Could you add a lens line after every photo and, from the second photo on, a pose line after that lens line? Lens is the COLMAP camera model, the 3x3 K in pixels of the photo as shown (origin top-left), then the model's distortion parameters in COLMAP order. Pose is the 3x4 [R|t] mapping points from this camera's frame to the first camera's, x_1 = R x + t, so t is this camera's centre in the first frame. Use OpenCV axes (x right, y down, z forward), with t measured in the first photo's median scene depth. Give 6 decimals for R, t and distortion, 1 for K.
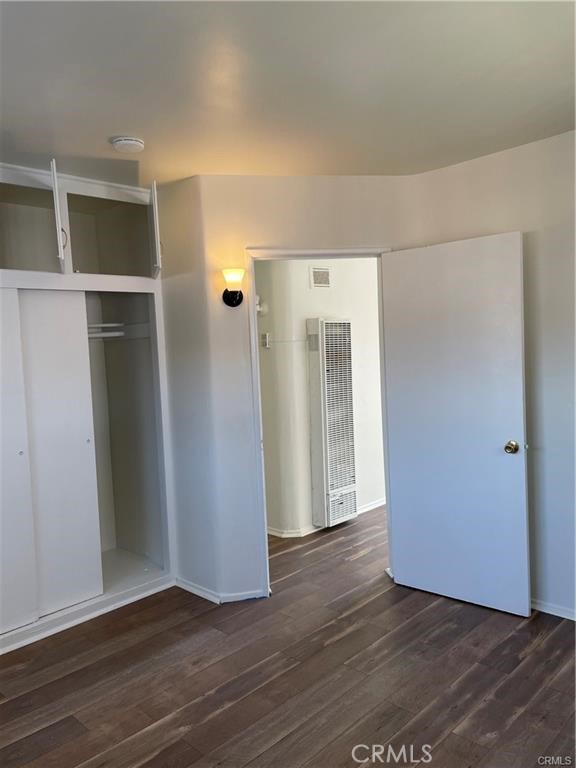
lens RADIAL K [[582.5, 0, 289.6], [0, 582.5, 379.9], [0, 0, 1]] dist [0.093571, -0.114805]
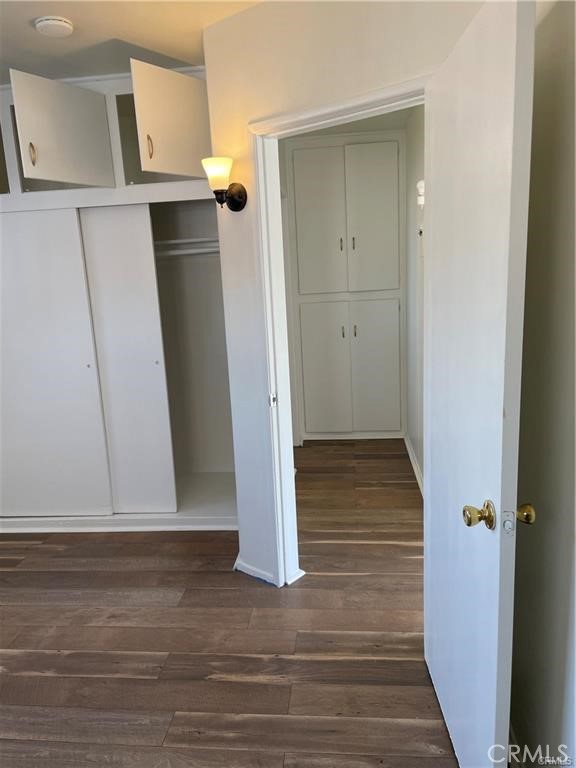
lens RADIAL K [[581.3, 0, 284.7], [0, 581.3, 386.2], [0, 0, 1]] dist [0.088696, -0.116887]
pose [[0.615527, 0.171121, -0.769314, 0.646121], [-0.021614, 0.979441, 0.200568, -0.068747], [0.787819, -0.106827, 0.606571, 0.672064]]
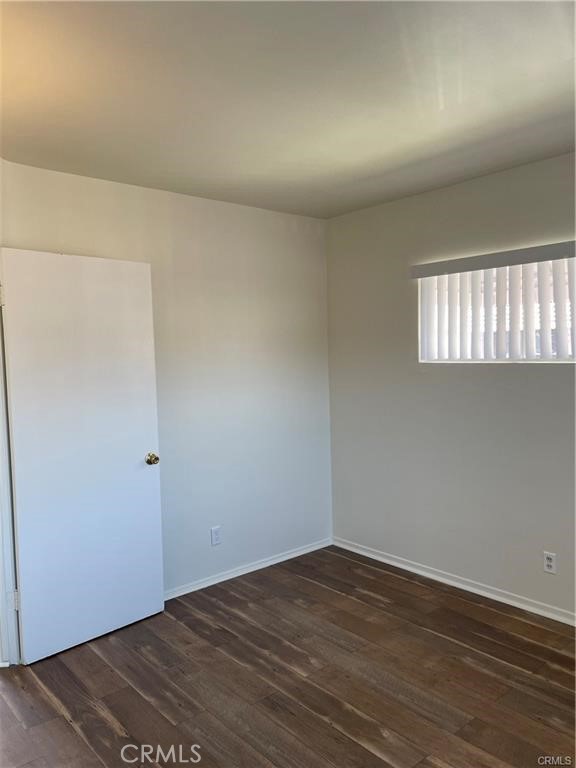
lens RADIAL K [[582.5, 0, 289.6], [0, 582.5, 379.9], [0, 0, 1]] dist [0.093571, -0.114805]
pose [[0.080148, -0.009174, 0.996741, -0.728794], [0.075388, 0.997149, 0.003116, -0.016525], [-0.993928, 0.074892, 0.080611, 0.693219]]
